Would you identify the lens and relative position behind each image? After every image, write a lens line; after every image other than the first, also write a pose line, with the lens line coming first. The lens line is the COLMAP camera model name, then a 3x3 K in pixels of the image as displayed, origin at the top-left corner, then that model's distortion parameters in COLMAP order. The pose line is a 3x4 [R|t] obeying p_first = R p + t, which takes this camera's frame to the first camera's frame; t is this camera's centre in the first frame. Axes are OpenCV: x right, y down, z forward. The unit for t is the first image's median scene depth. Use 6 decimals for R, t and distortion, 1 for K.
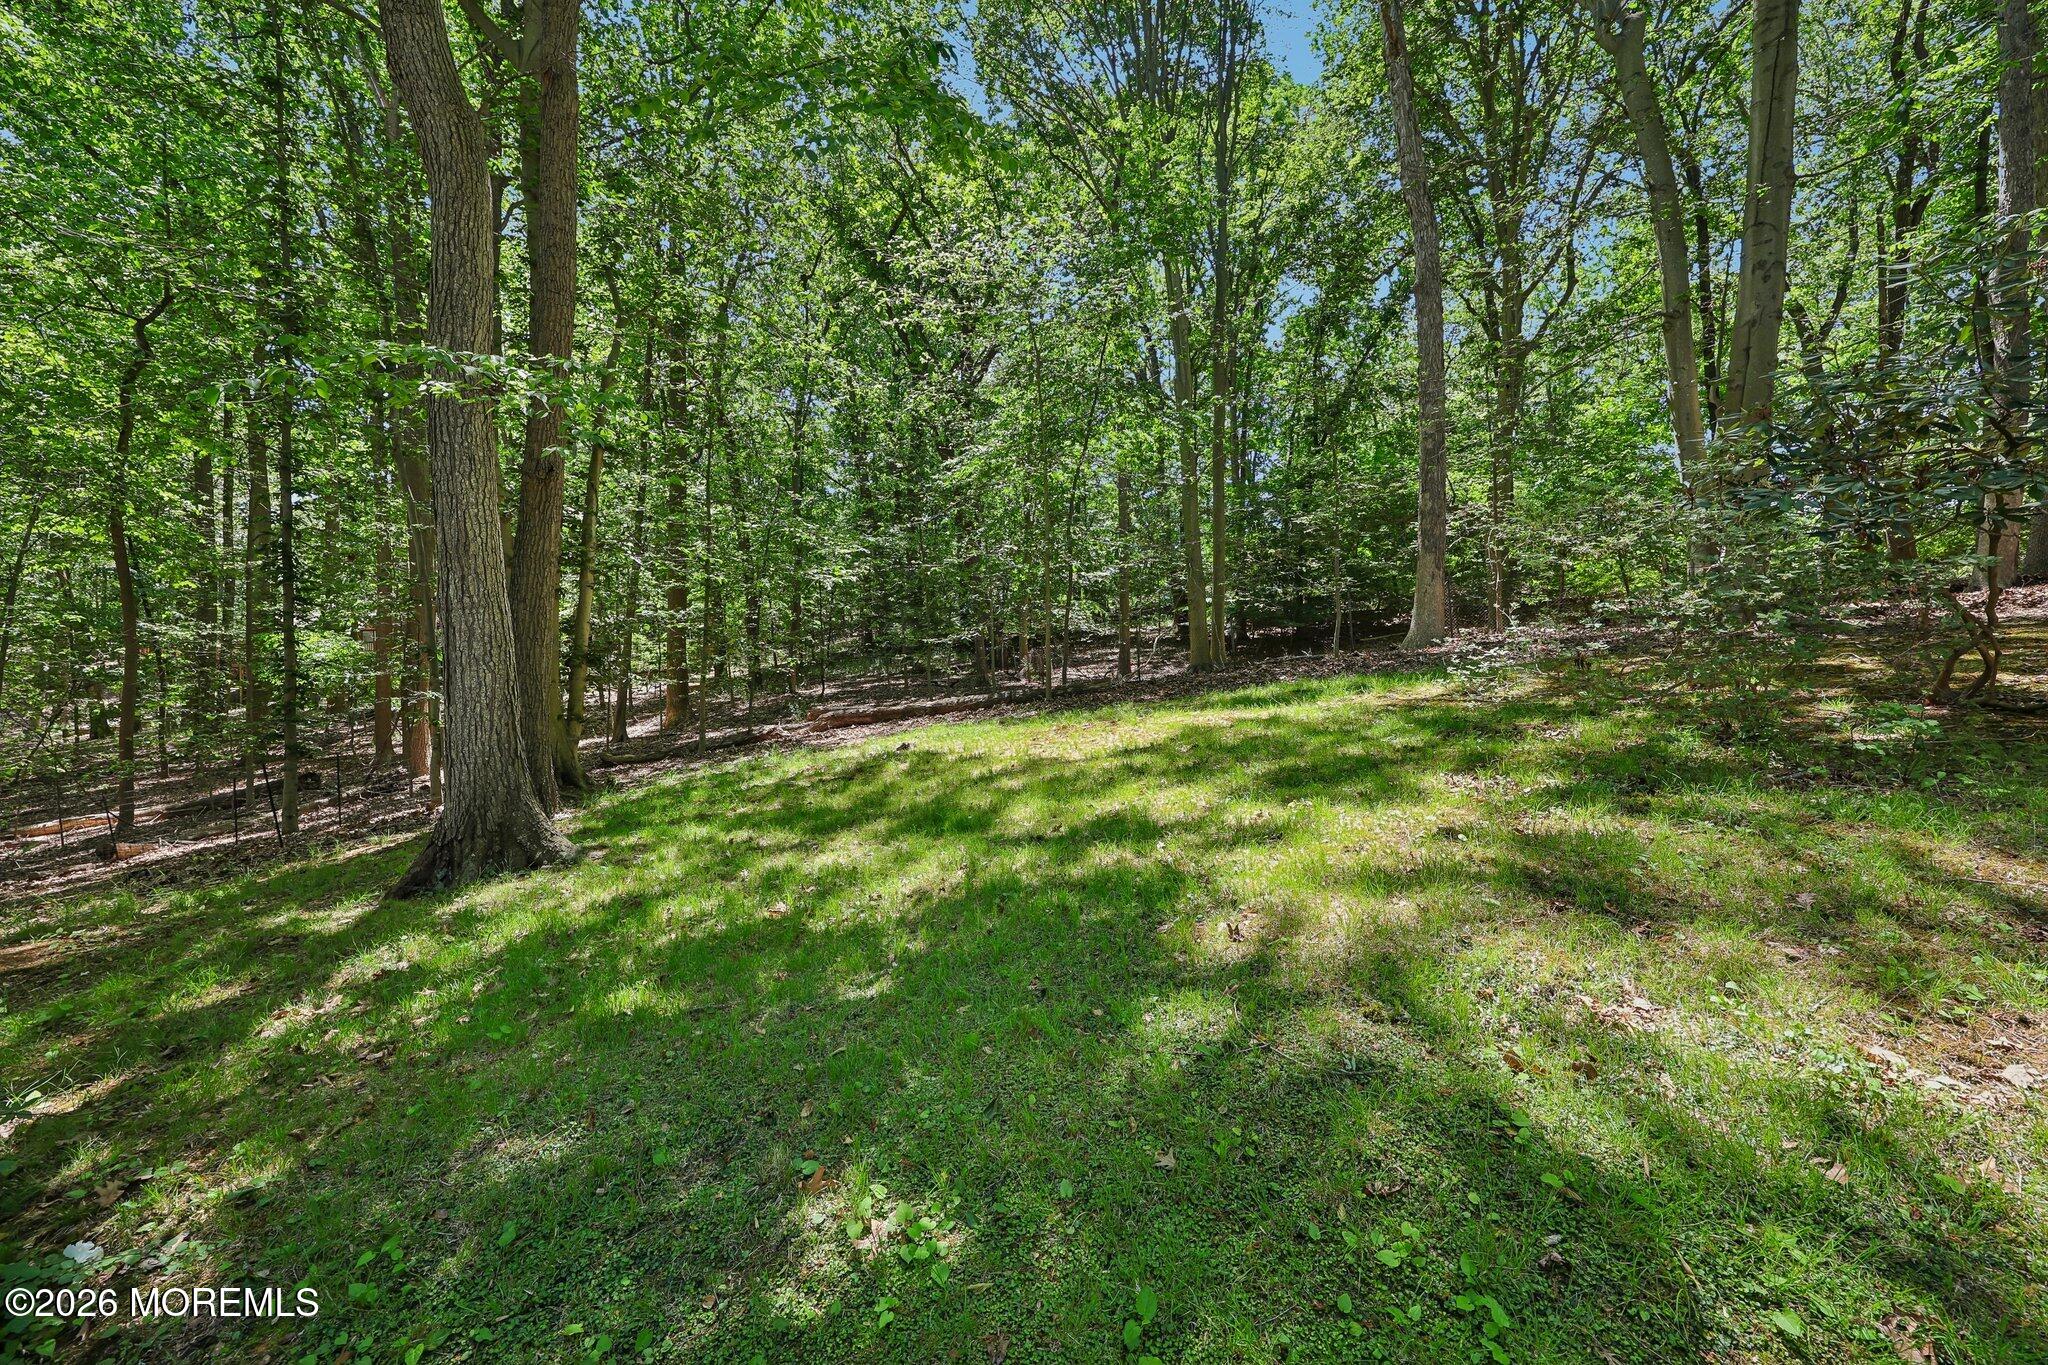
lens RADIAL K [[840.4, 0, 1024.0], [0, 840.4, 682.5], [0, 0, 1]] dist [-0.000943, -0.000037]
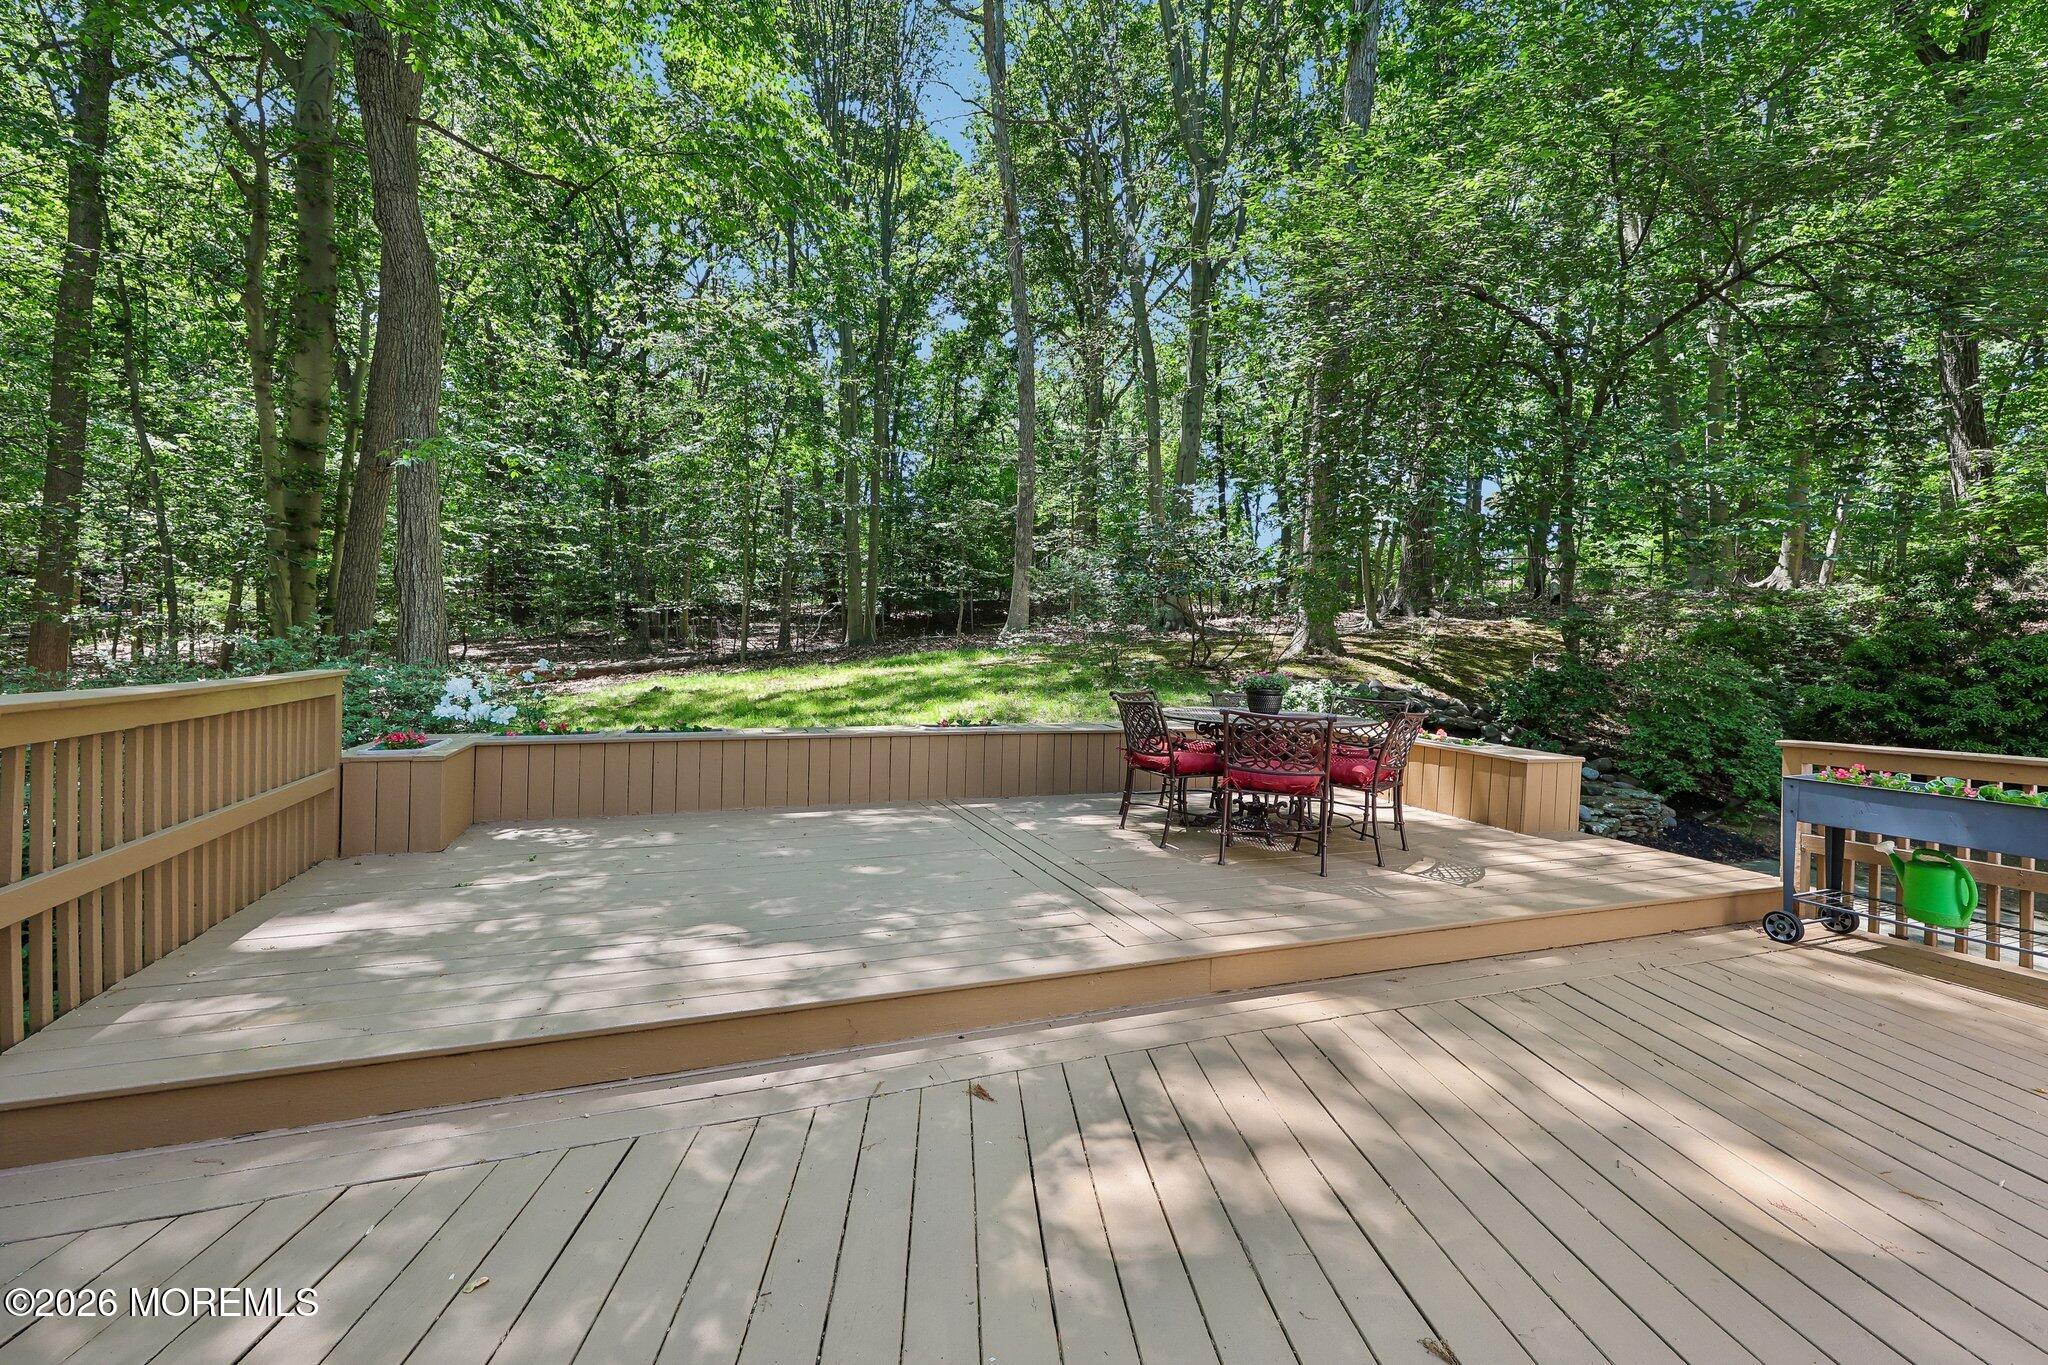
lens RADIAL K [[840.4, 0, 1024.0], [0, 840.4, 682.5], [0, 0, 1]] dist [-0.000943, -0.000037]
pose [[0.911999, 0.025325, 0.409411, -0.048907], [-0.036187, 0.999168, 0.018805, 0.005447], [-0.408594, -0.031965, 0.912156, -0.159355]]
